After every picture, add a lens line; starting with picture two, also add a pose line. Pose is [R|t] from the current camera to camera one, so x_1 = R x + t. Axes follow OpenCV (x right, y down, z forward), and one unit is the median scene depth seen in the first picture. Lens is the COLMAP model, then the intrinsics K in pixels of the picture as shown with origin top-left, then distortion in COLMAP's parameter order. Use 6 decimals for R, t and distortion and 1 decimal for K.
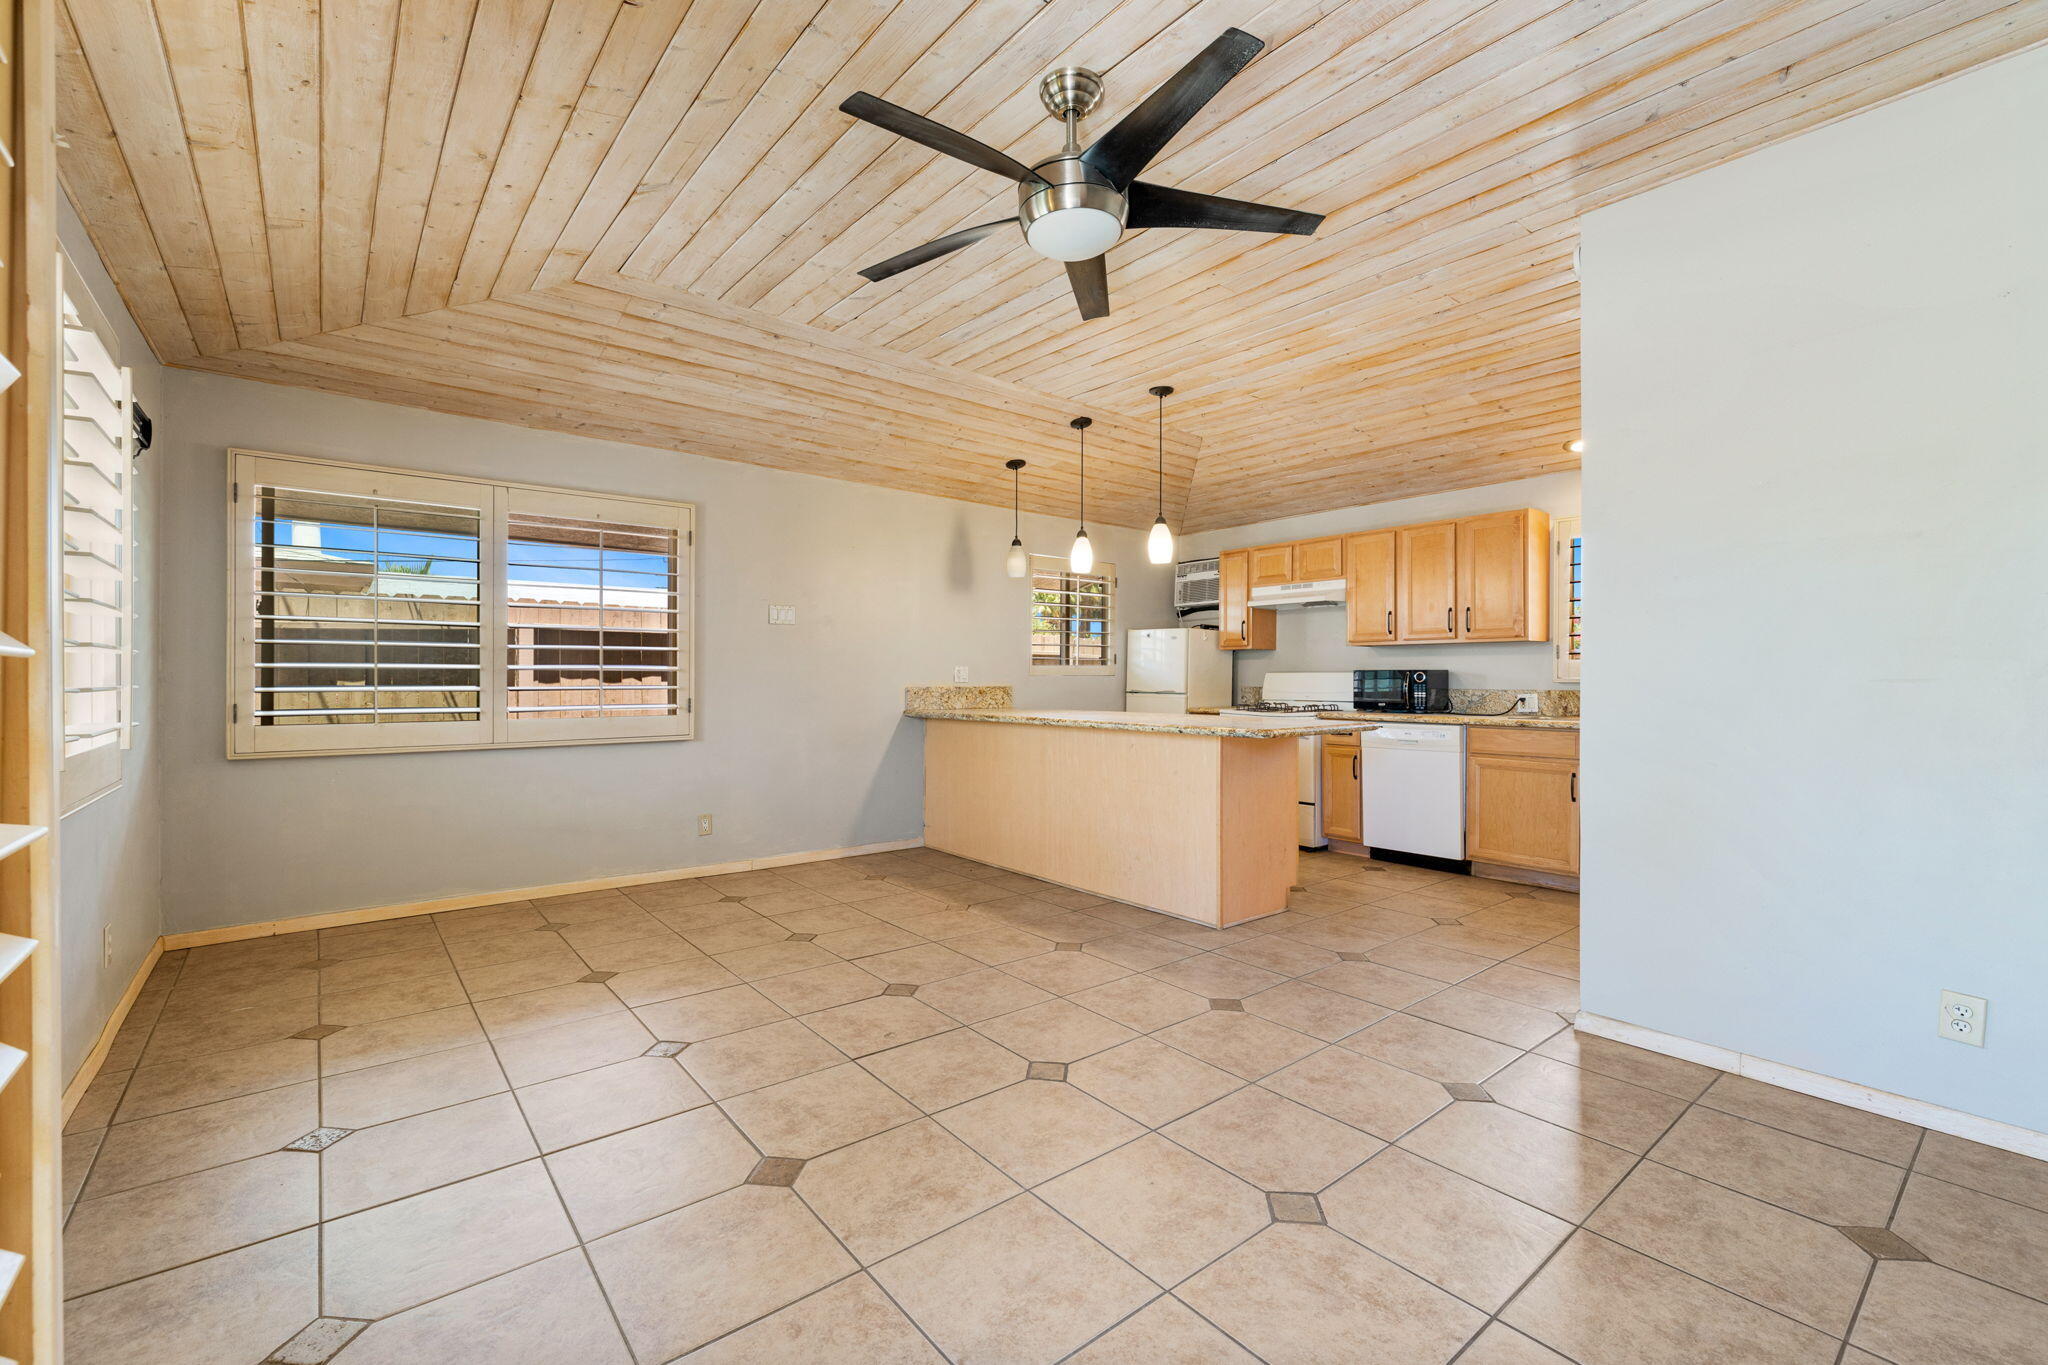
lens RADIAL K [[857.6, 0, 1005.6], [0, 857.6, 688.3], [0, 0, 1]] dist [0.002916, 0.000053]
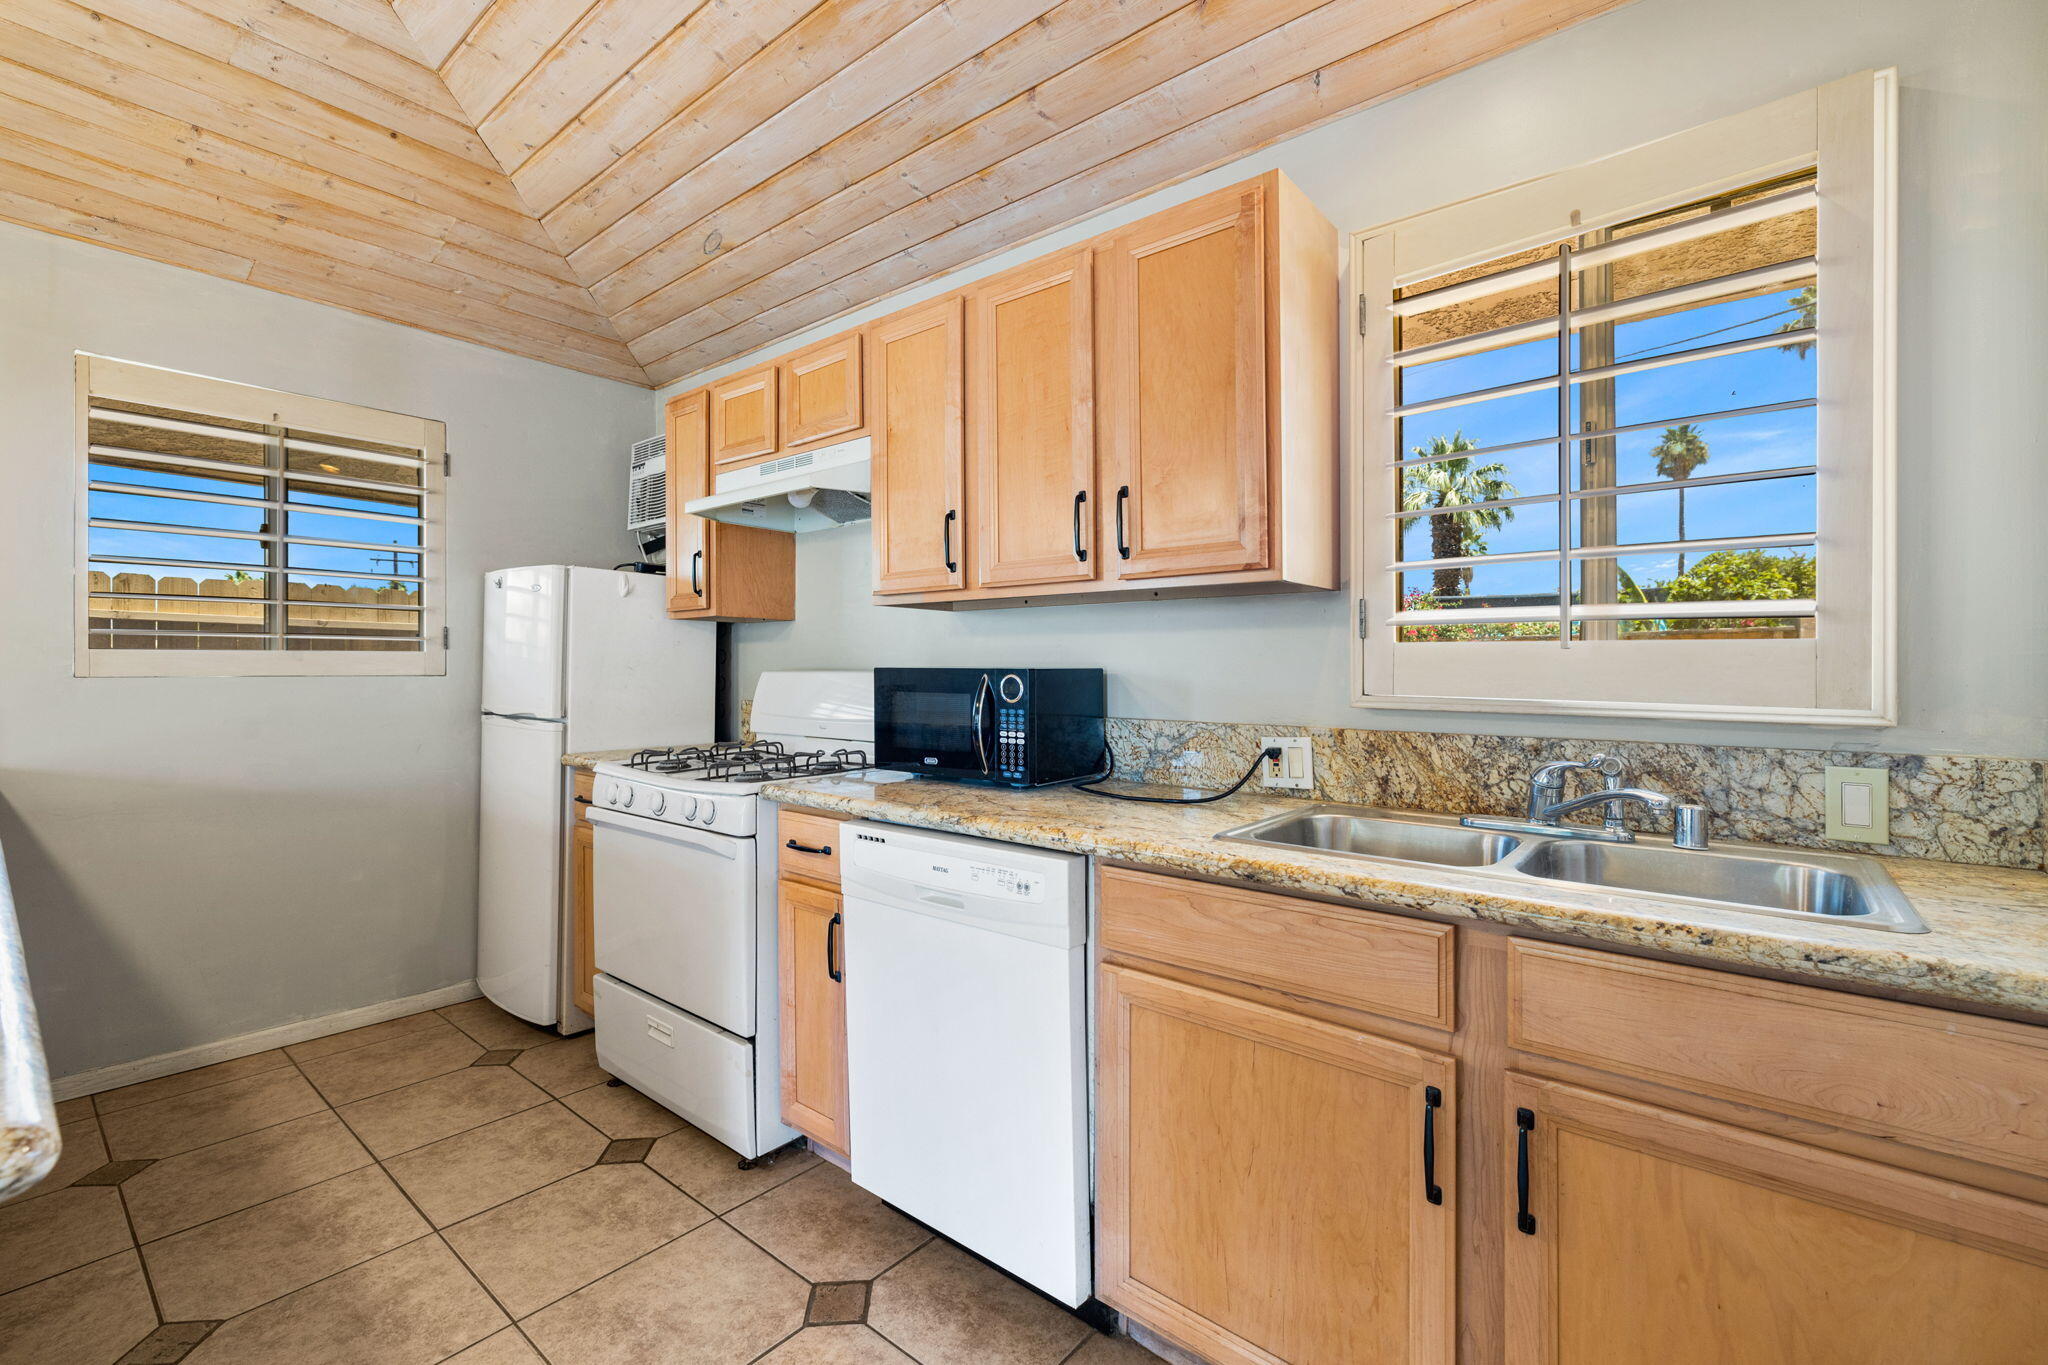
lens RADIAL K [[895.4, 0, 998.8], [0, 895.4, 664.2], [0, 0, 1]] dist [0.001509, -0.000429]
pose [[0.976501, 0.004099, 0.215476, 0.411544], [-0.000442, 0.999855, -0.017016, -0.017370], [-0.215515, 0.016521, 0.976361, 0.659718]]
